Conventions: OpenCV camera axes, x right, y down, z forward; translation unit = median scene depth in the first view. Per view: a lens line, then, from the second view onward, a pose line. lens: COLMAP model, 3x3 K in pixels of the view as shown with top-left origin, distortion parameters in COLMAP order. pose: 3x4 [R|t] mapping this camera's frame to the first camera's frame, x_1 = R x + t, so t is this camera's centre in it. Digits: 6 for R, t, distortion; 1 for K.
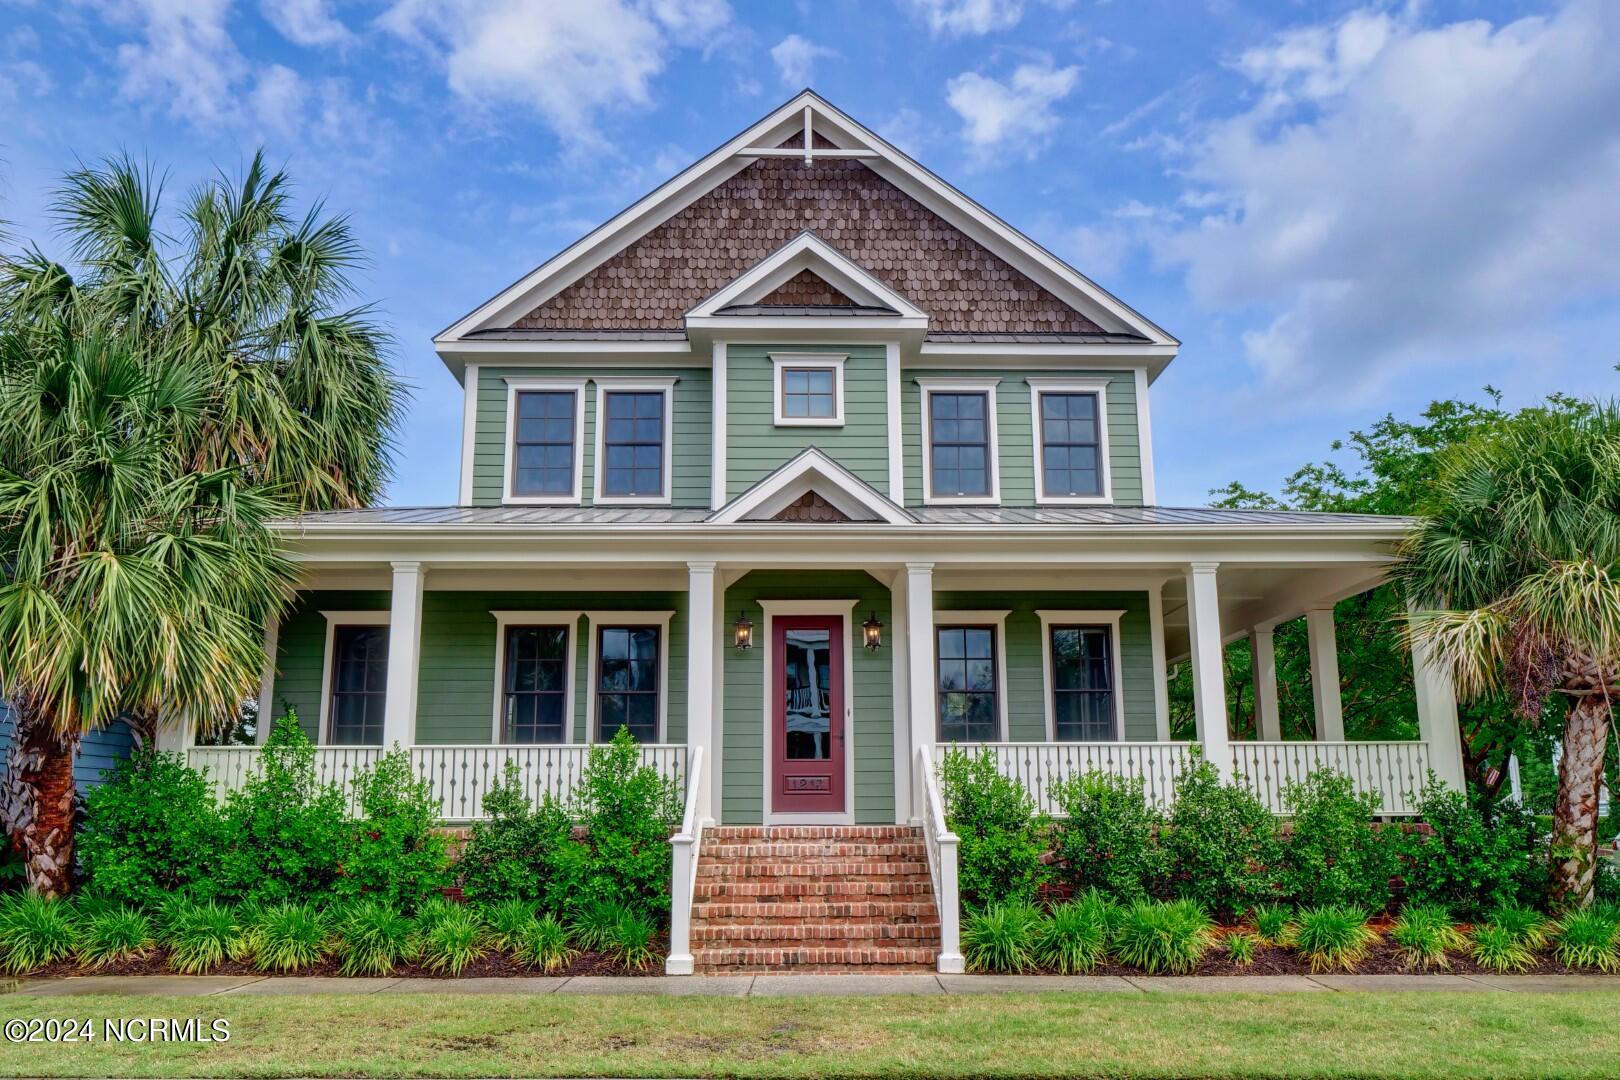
lens RADIAL K [[1124.5, 0, 800.6], [0, 1124.5, 591.4], [0, 0, 1]] dist [-0.002399, -0.001702]
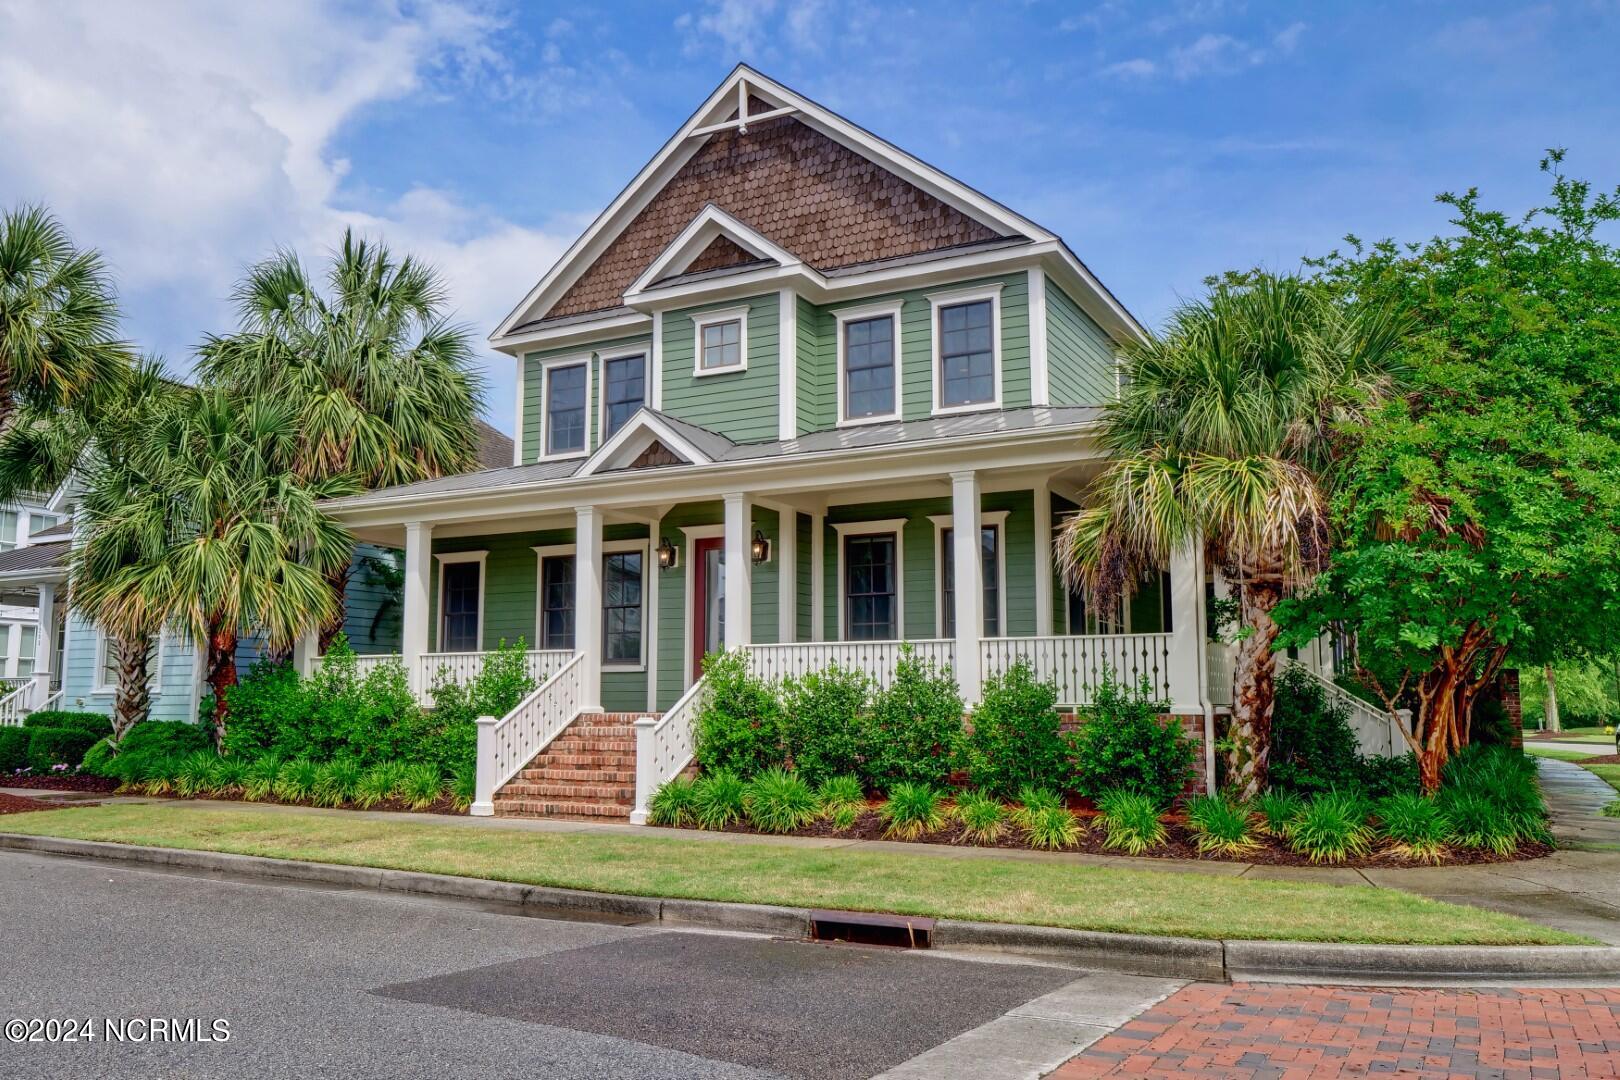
lens RADIAL K [[1229.3, 0, 810.0], [0, 1229.3, 540.0], [0, 0, 1]] dist [0.001439, 0.001520]
pose [[0.878014, -0.060578, -0.474786, 0.673283], [0.089132, 0.995301, 0.037841, -0.015694], [0.470263, -0.075544, 0.879287, -0.086753]]
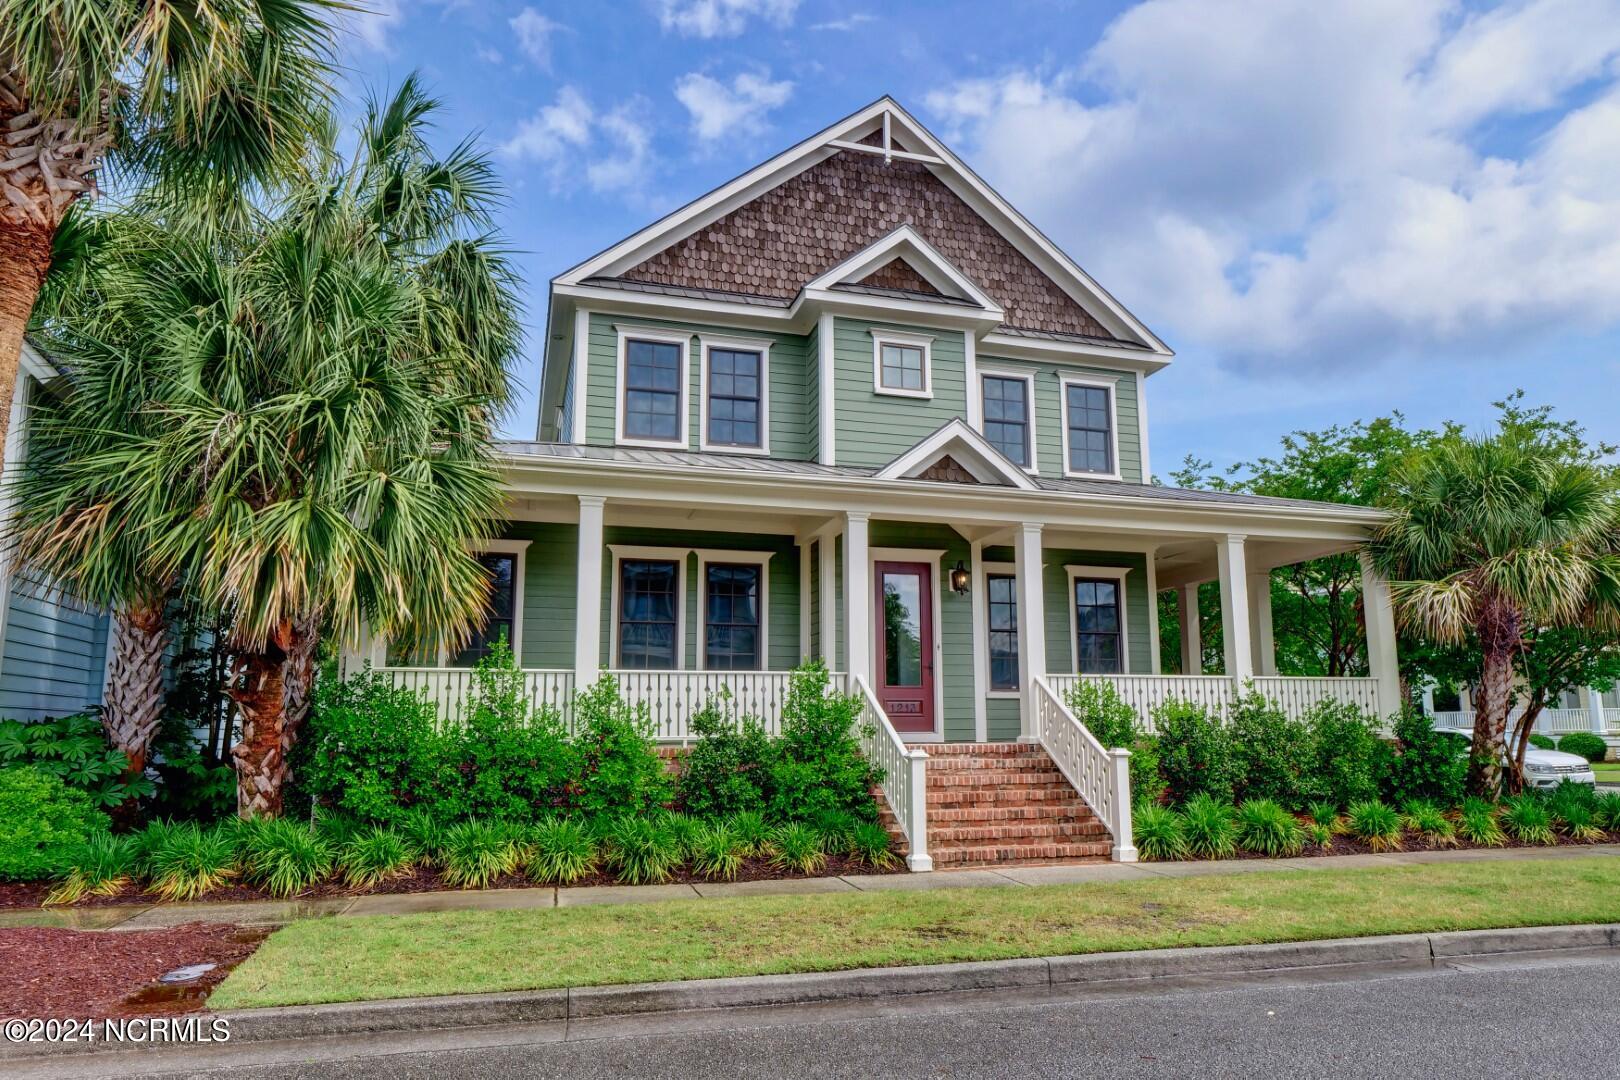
lens RADIAL K [[1002.4, 0, 817.3], [0, 1002.4, 571.3], [0, 0, 1]] dist [-0.004367, -0.000701]
pose [[0.965046, 0.040255, 0.258971, -0.329289], [-0.049128, 0.998403, 0.027879, 0.006367], [-0.257436, -0.039627, 0.965483, 0.030595]]
